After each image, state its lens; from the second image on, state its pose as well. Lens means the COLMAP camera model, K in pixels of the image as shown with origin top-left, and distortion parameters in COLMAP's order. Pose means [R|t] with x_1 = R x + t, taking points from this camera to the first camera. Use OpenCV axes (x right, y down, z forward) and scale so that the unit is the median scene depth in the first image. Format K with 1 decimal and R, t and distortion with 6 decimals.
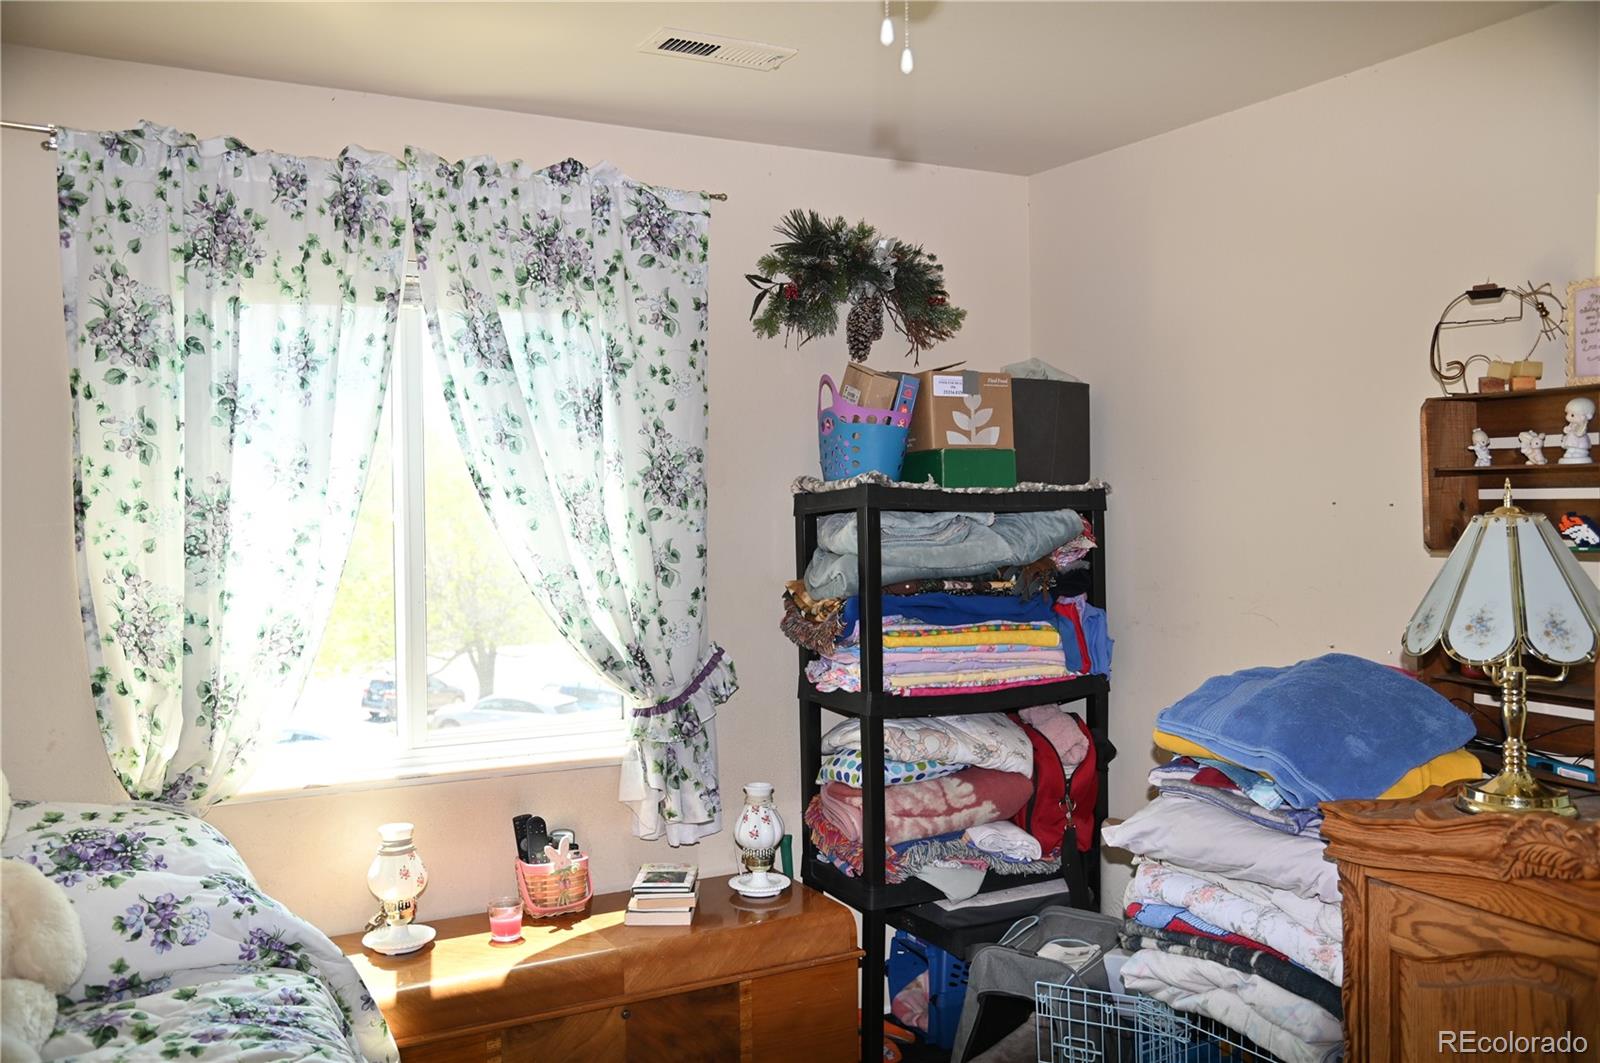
lens RADIAL K [[1387.0, 0, 801.5], [0, 1387.0, 530.9], [0, 0, 1]] dist [0.000943, 0.061187]
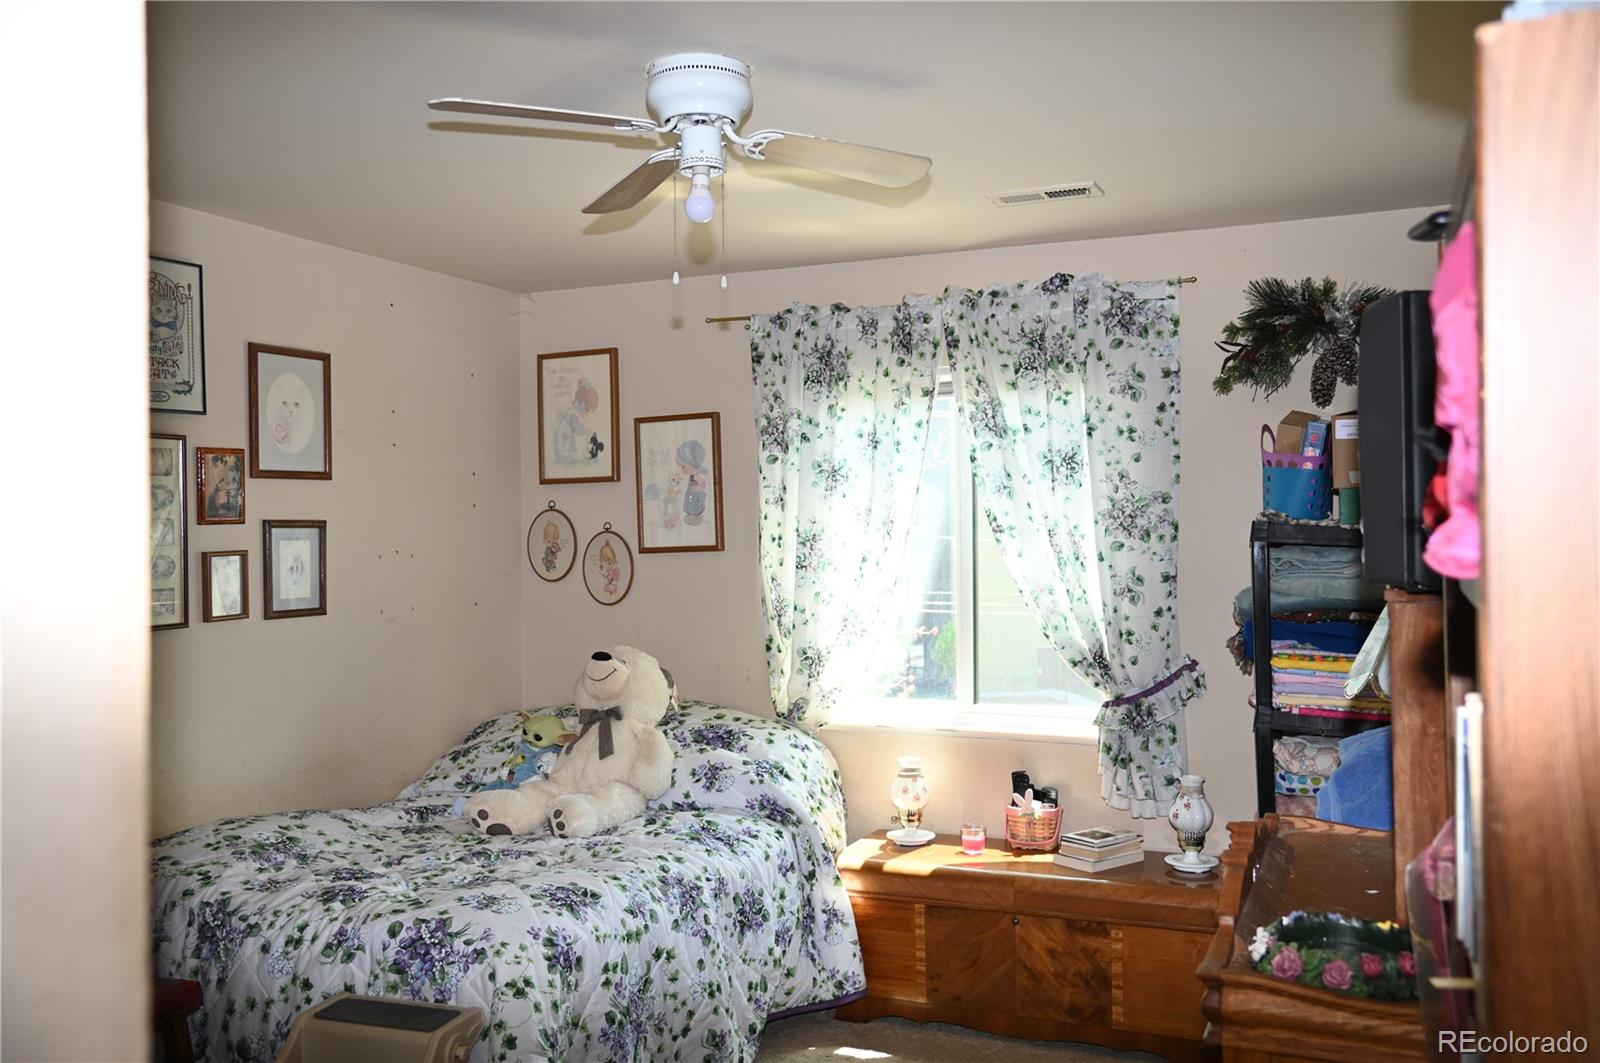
lens RADIAL K [[1387.0, 0, 799.1], [0, 1387.0, 531.2], [0, 0, 1]] dist [0.000943, 0.061187]
pose [[0.614709, 0.002166, -0.788751, 0.707854], [-0.018264, 0.999767, -0.011489, -0.005955], [0.788543, 0.021468, 0.614605, 0.009579]]
